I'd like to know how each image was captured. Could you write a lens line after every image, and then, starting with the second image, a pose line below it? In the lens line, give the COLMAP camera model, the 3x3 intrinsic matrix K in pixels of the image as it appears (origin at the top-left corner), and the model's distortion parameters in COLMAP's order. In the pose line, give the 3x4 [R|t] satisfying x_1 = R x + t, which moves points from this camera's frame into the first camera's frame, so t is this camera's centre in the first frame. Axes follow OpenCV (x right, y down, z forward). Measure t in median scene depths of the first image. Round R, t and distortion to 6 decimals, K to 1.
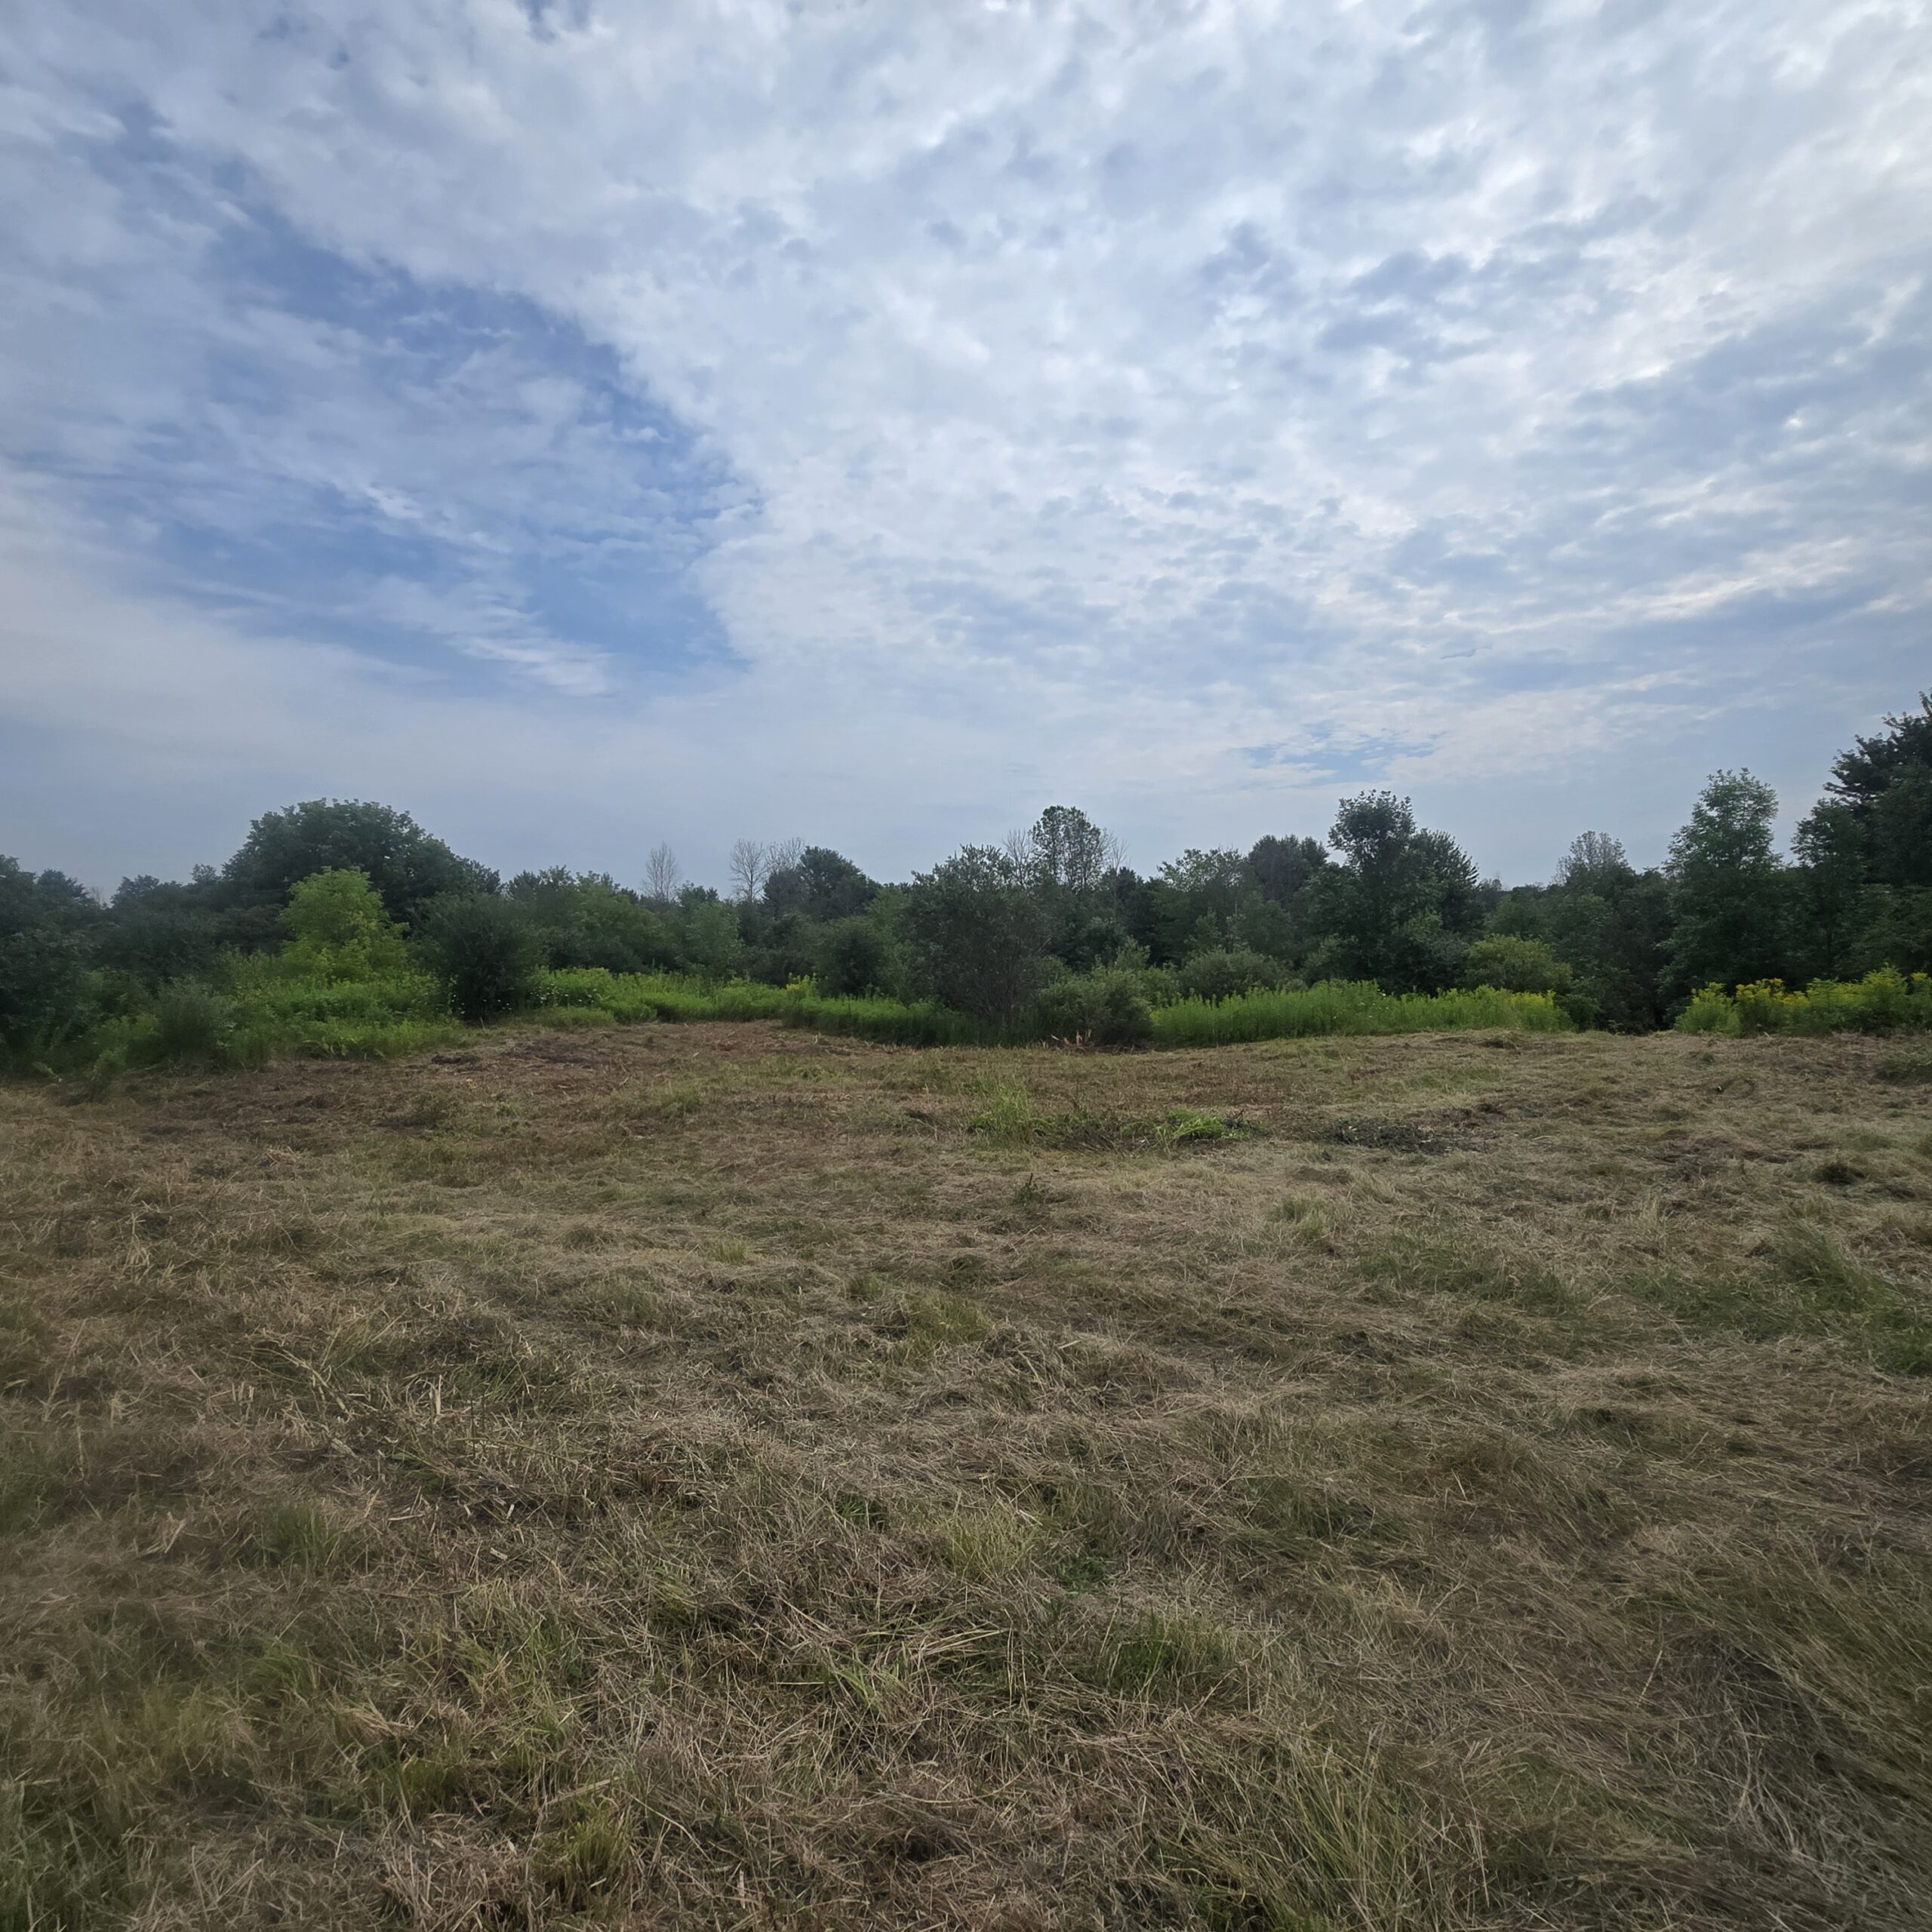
lens RADIAL K [[1045.3, 0, 960.9], [0, 1045.3, 979.0], [0, 0, 1]] dist [0.002872, -0.003036]
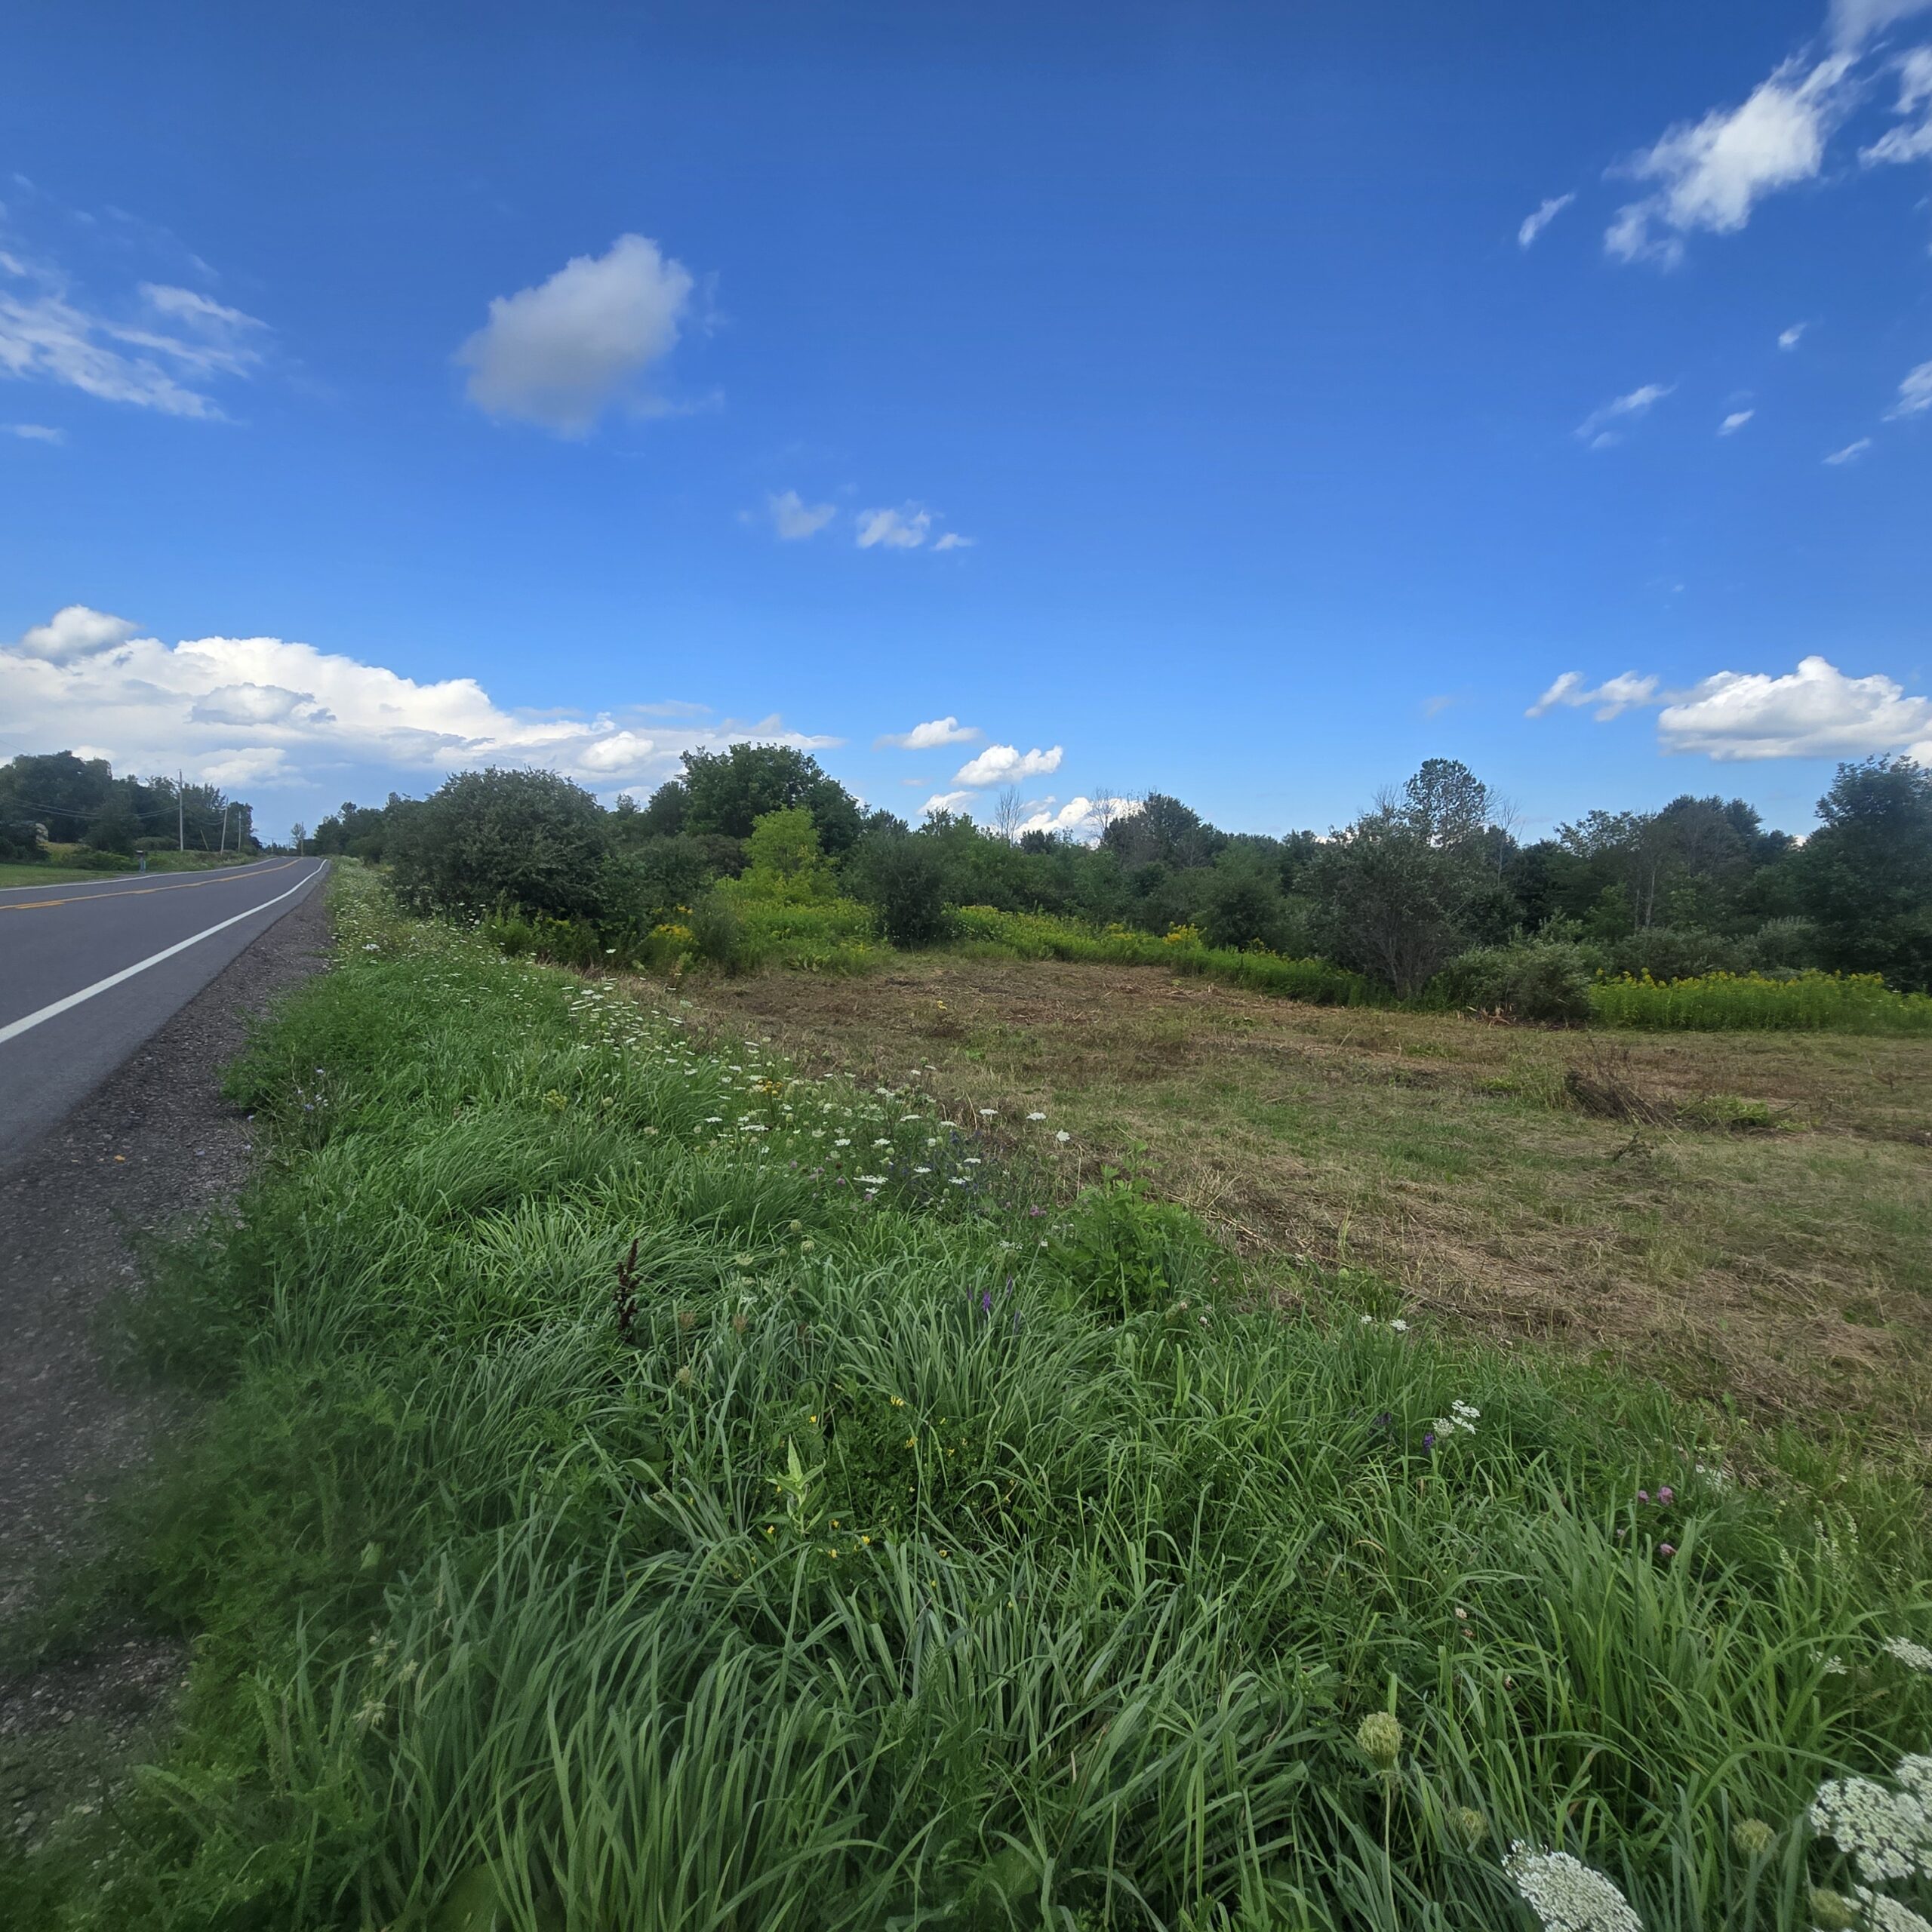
lens RADIAL K [[1045.3, 0, 960.9], [0, 1045.3, 979.0], [0, 0, 1]] dist [0.002872, -0.003036]
pose [[0.954192, 0.079400, -0.288468, -0.078905], [-0.064434, 0.996054, 0.061026, 0.000990], [0.292175, -0.039644, 0.955543, -0.060143]]
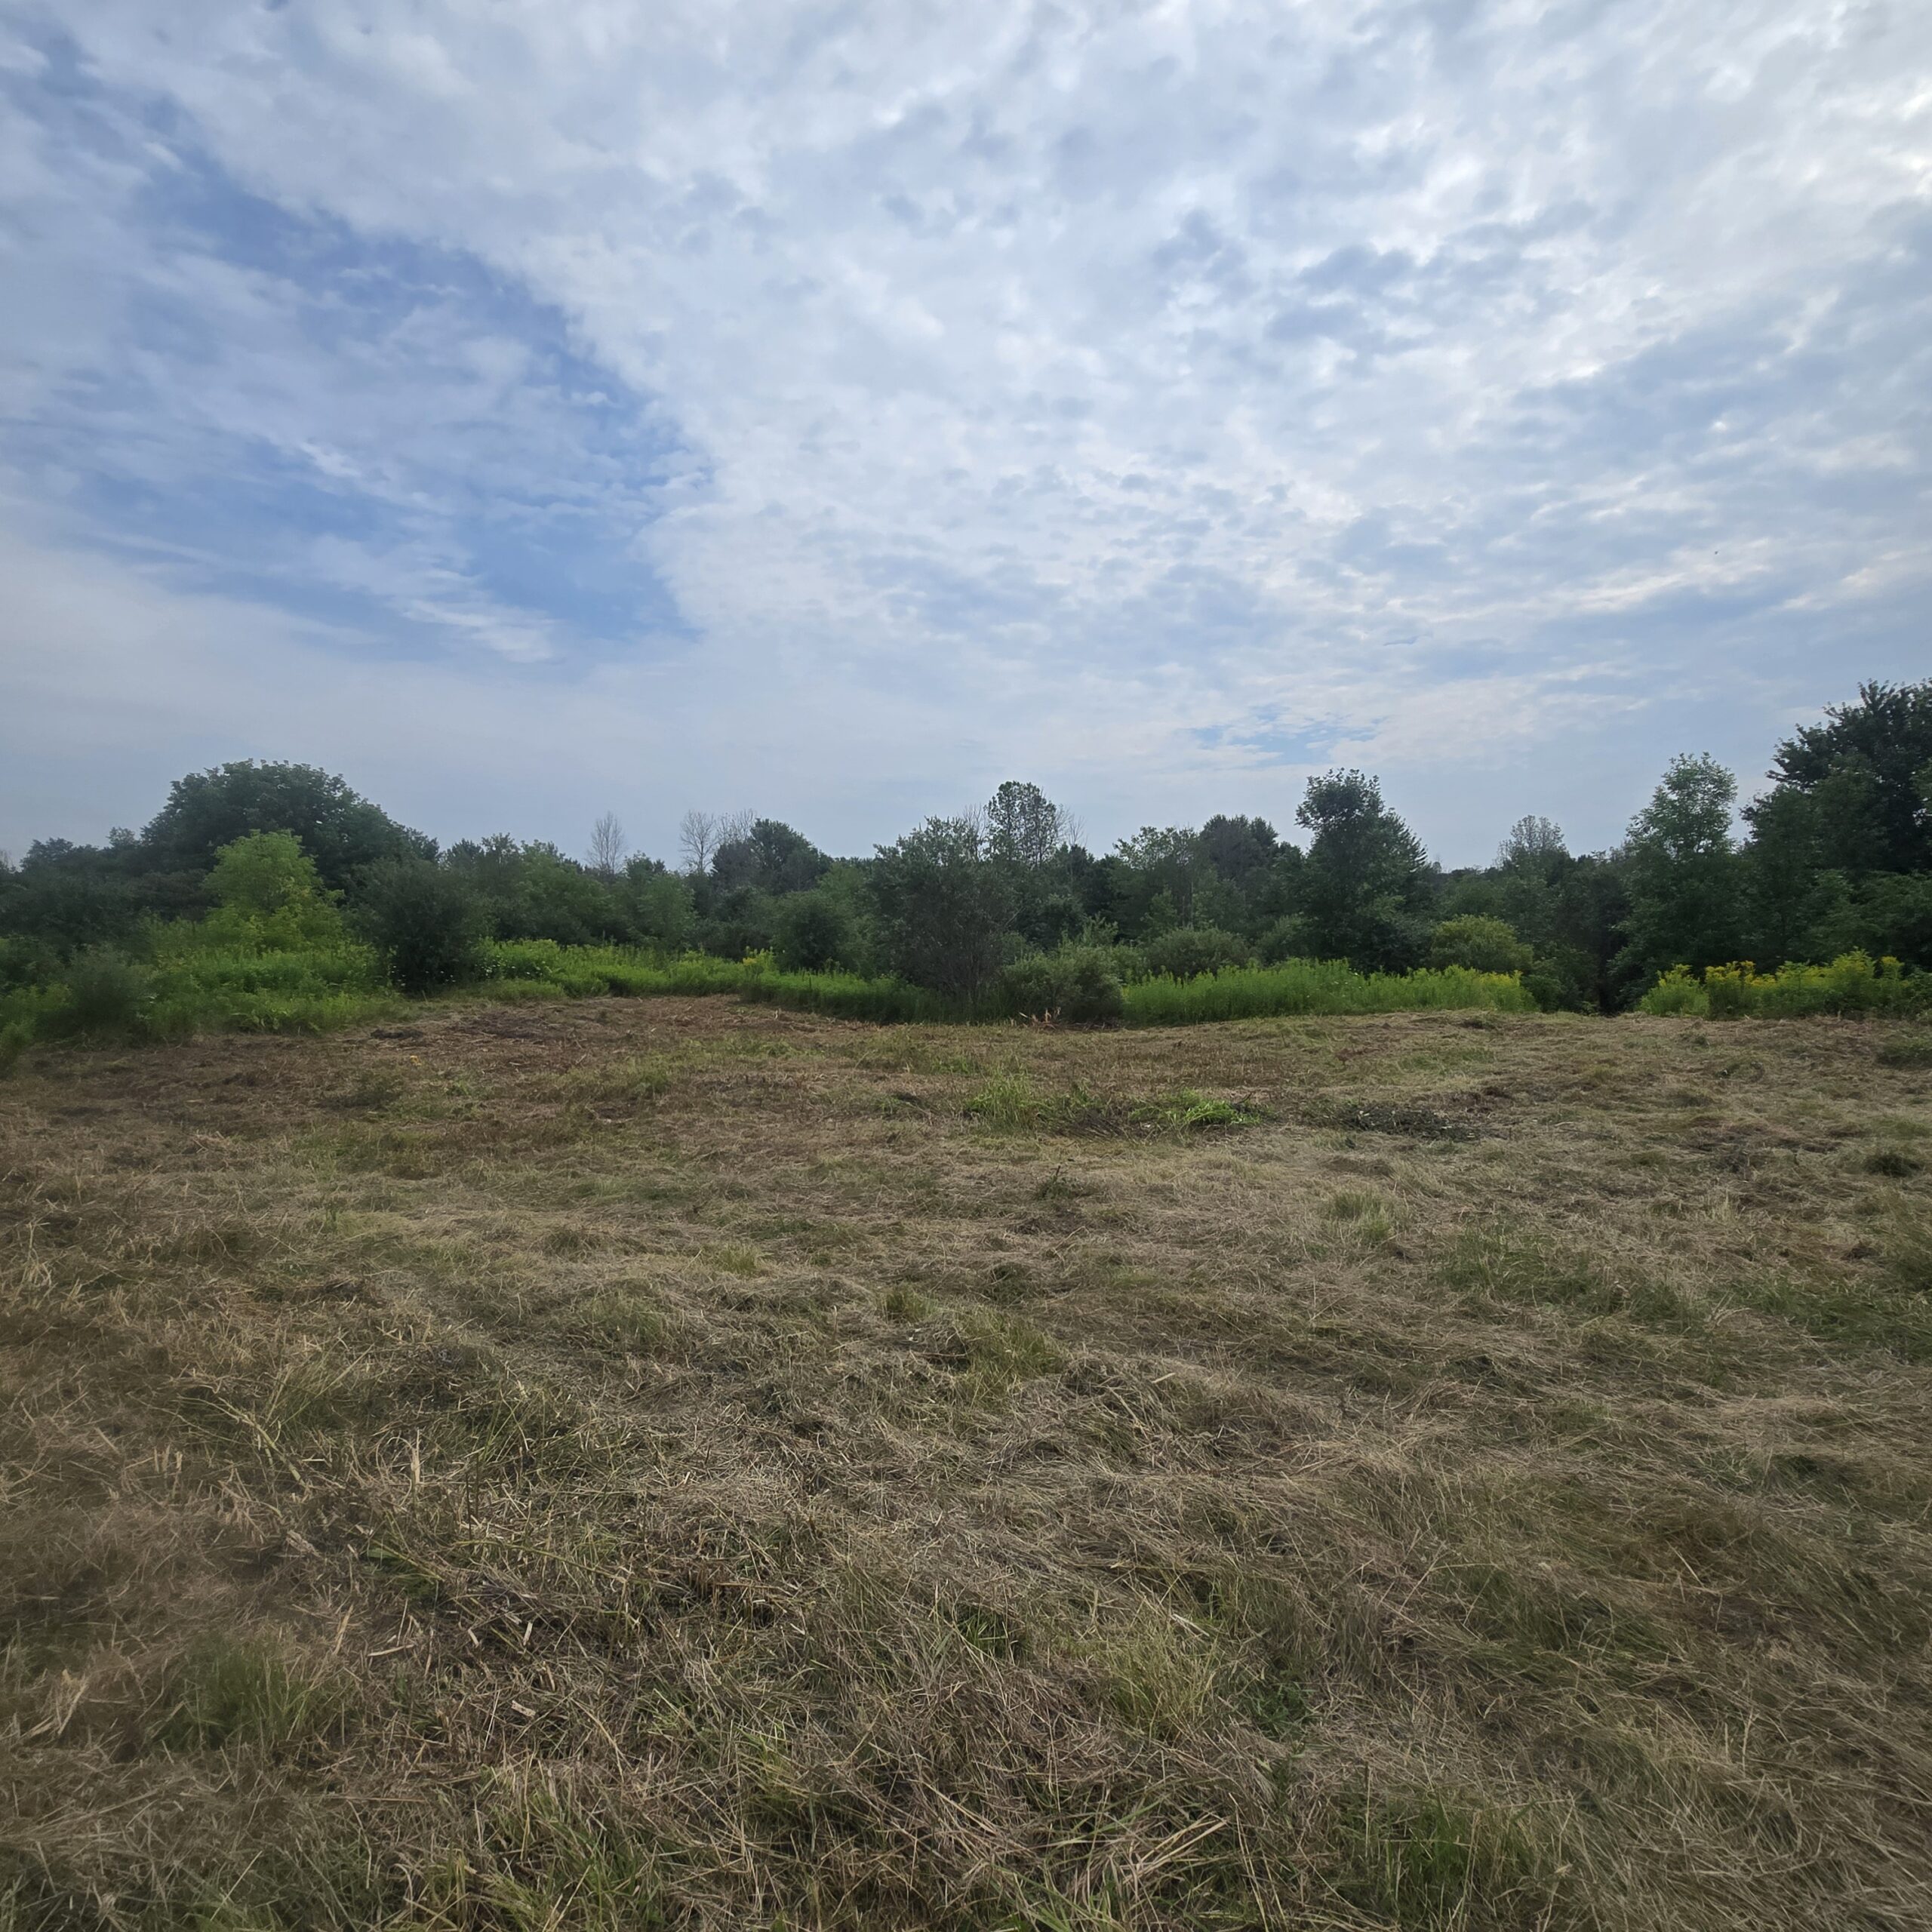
lens RADIAL K [[1045.7, 0, 959.0], [0, 1045.7, 951.9], [0, 0, 1]] dist [0.000504, -0.000877]
pose [[0.998794, 0.009227, 0.048219, -0.016946], [-0.009088, 0.999954, -0.003089, 0.000625], [-0.048245, 0.002647, 0.998832, 0.023277]]
